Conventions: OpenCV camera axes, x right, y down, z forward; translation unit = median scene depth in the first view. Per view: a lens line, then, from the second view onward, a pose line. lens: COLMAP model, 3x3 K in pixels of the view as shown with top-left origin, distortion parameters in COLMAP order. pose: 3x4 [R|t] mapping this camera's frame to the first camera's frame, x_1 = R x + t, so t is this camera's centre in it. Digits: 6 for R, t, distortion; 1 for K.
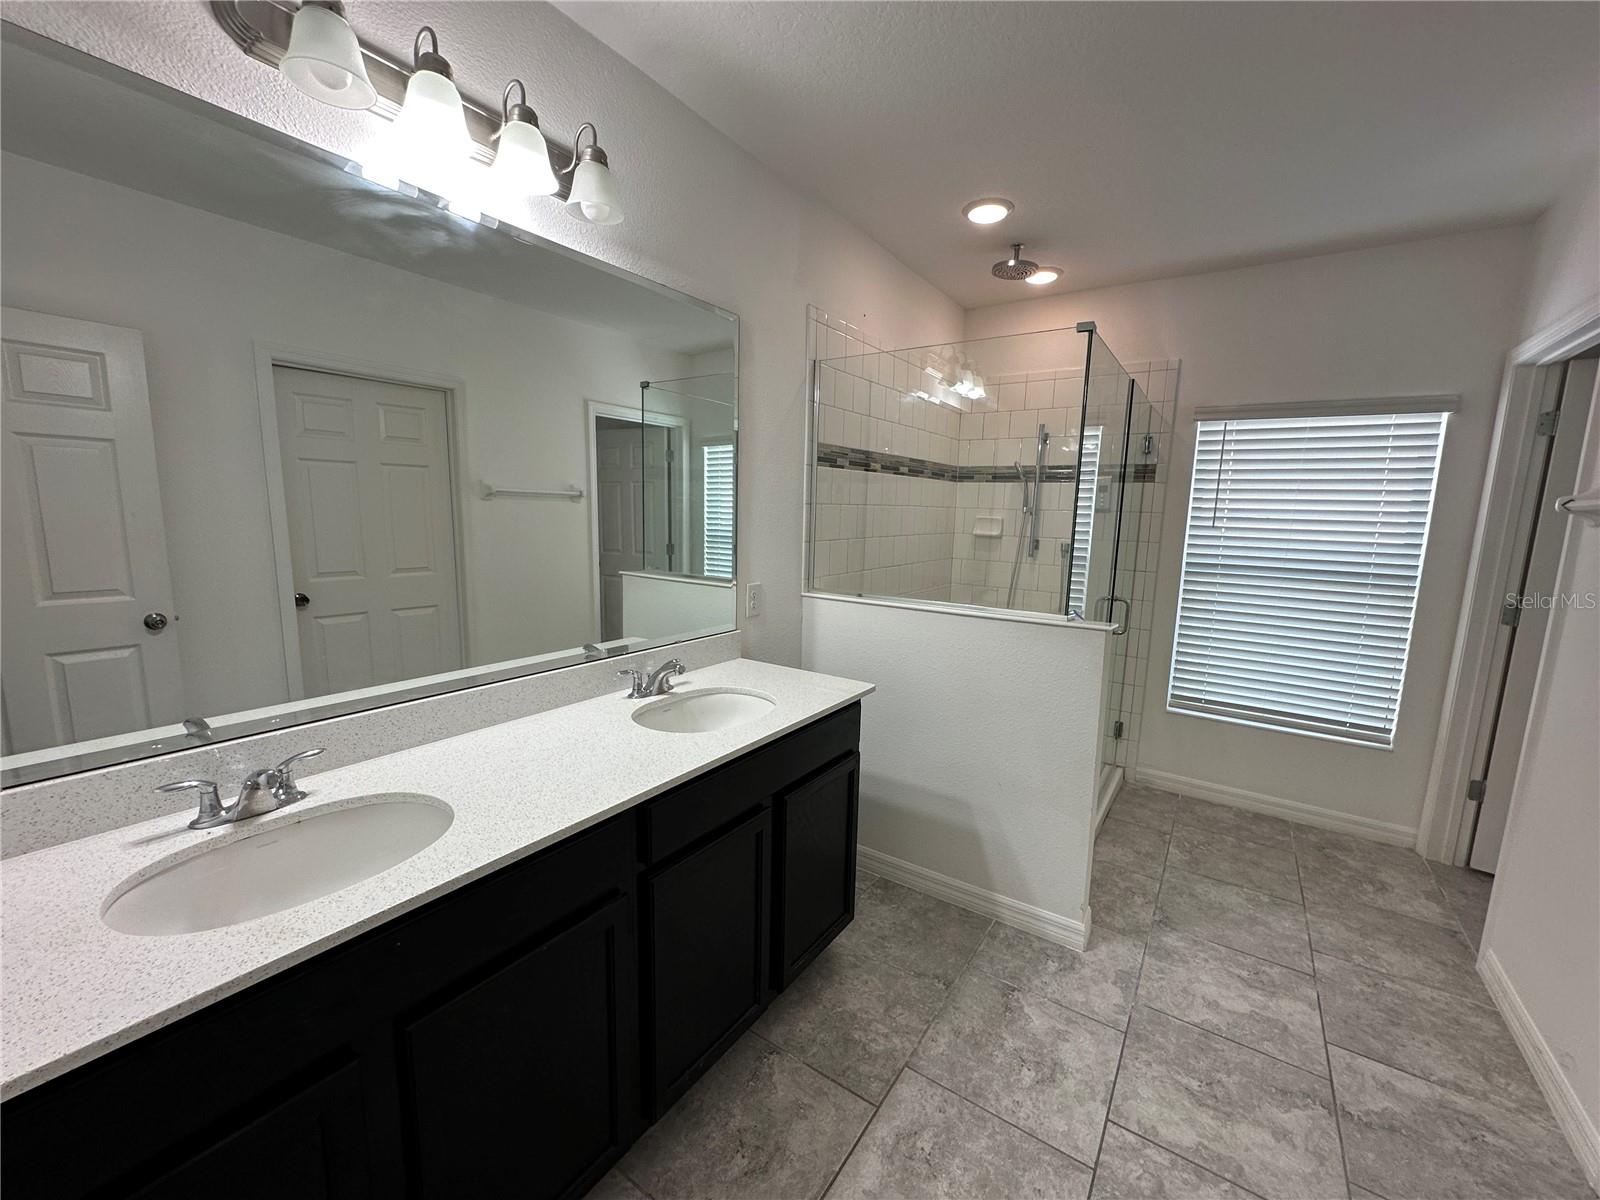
lens RADIAL K [[635.8, 0, 802.6], [0, 635.8, 600.4], [0, 0, 1]] dist [-0.002144, 0.000651]
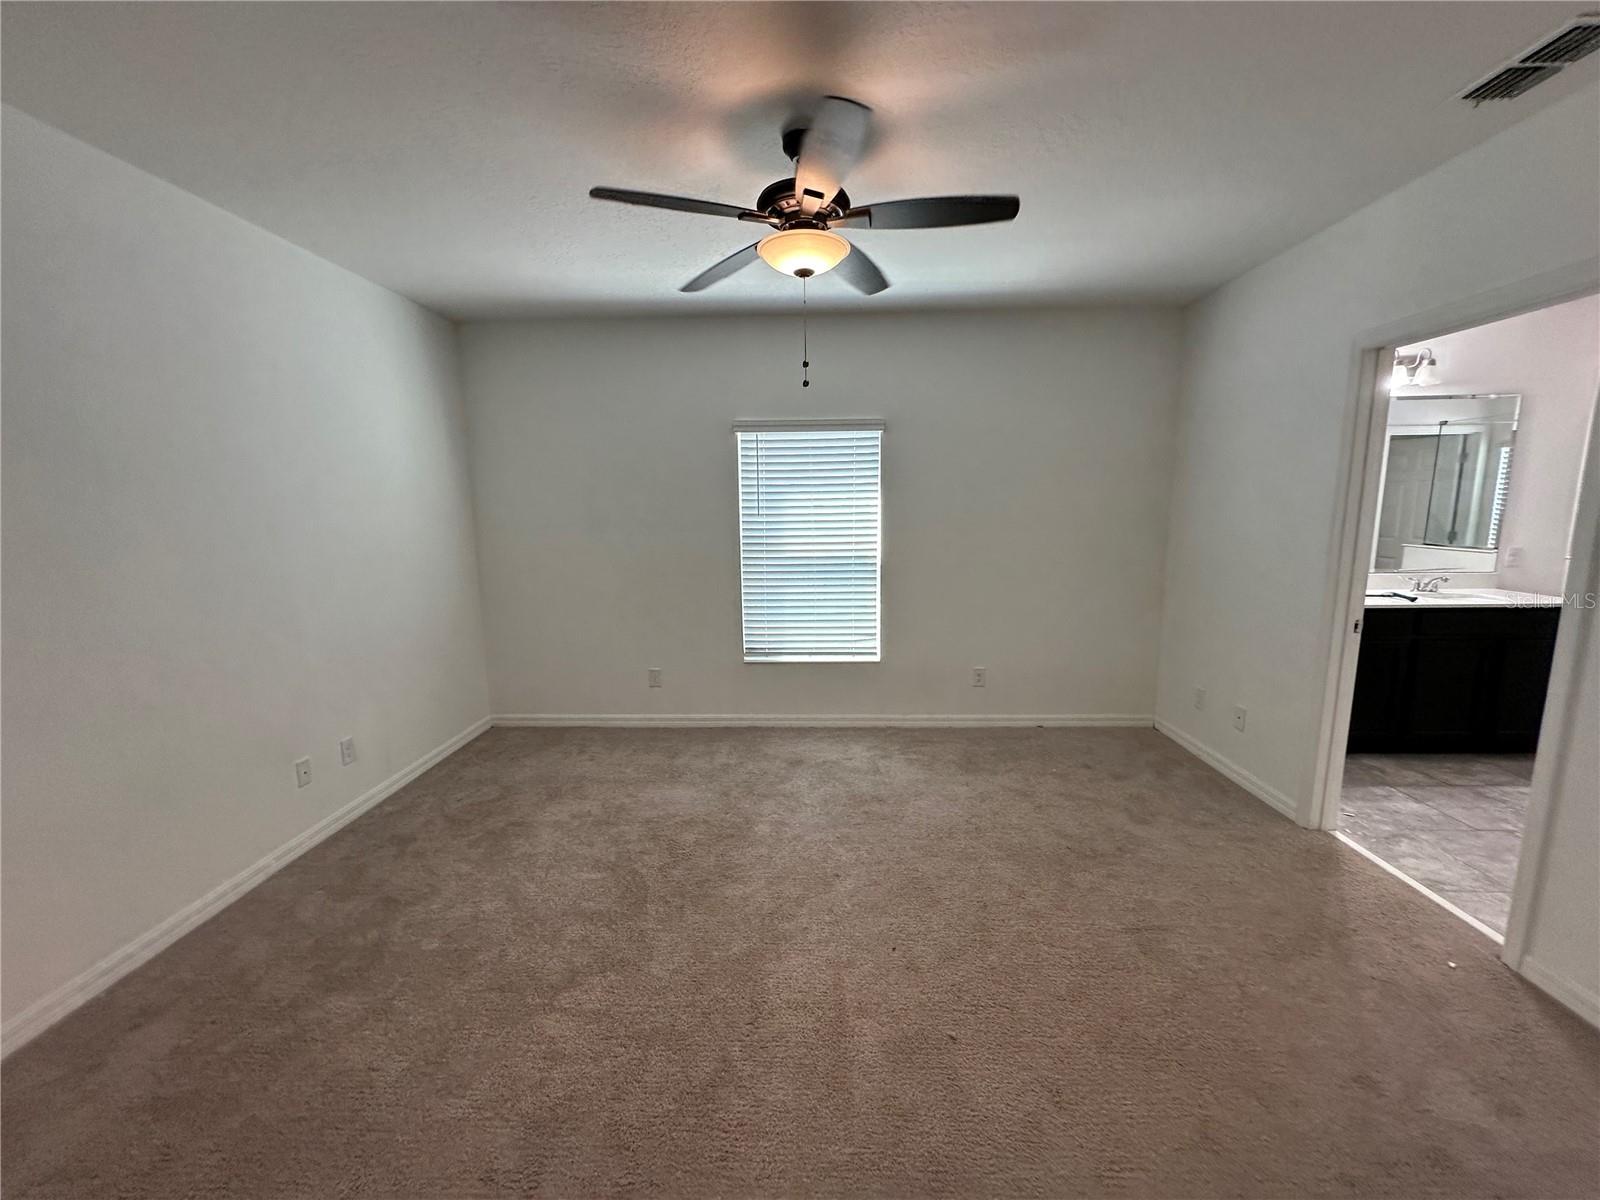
lens RADIAL K [[635.8, 0, 811.9], [0, 635.8, 600.9], [0, 0, 1]] dist [-0.002144, 0.000651]
pose [[0.540894, 0.101810, -0.834906, 0.481443], [-0.095807, 0.993644, 0.059098, 0.280141], [0.835616, 0.048024, 0.547211, -2.103039]]
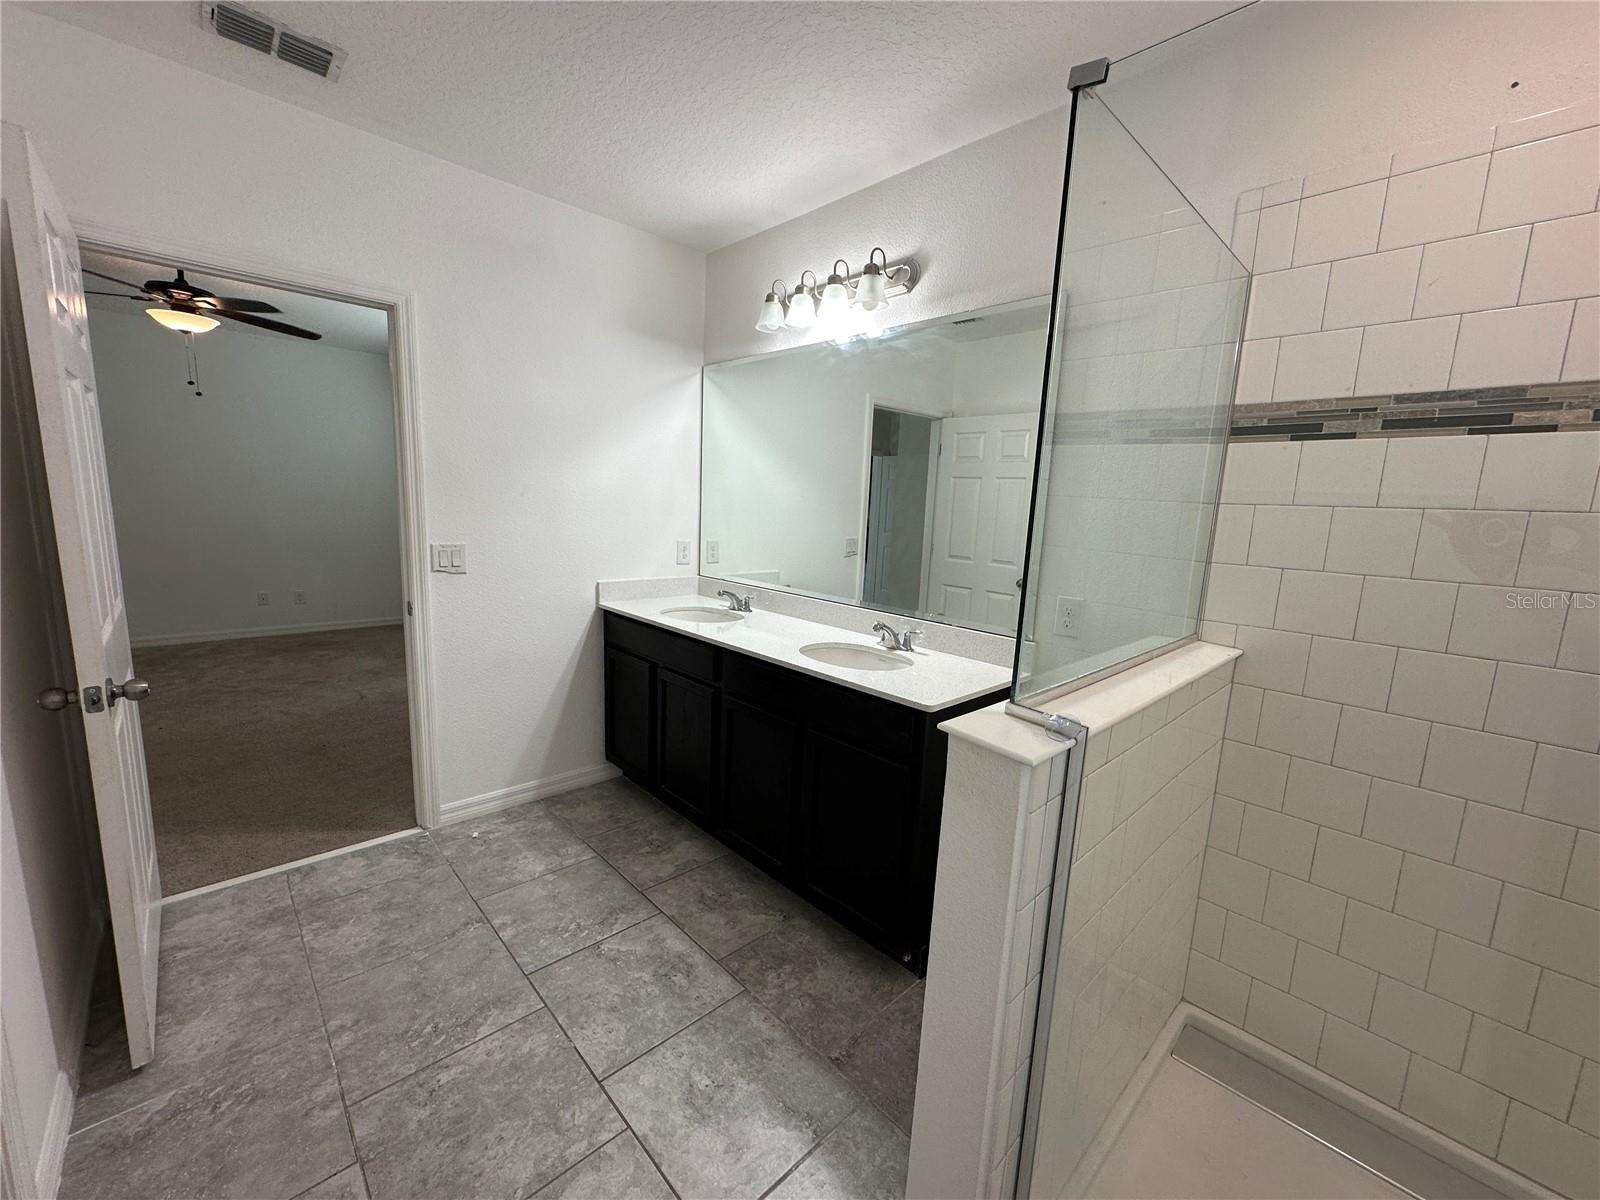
lens RADIAL K [[635.8, 0, 800.5], [0, 635.8, 604.0], [0, 0, 1]] dist [-0.002144, 0.000651]
pose [[-0.201506, 0.123309, -0.971694, 1.171232], [-0.188213, 0.968682, 0.161958, -0.125235], [0.961234, 0.215521, -0.171987, 1.163342]]
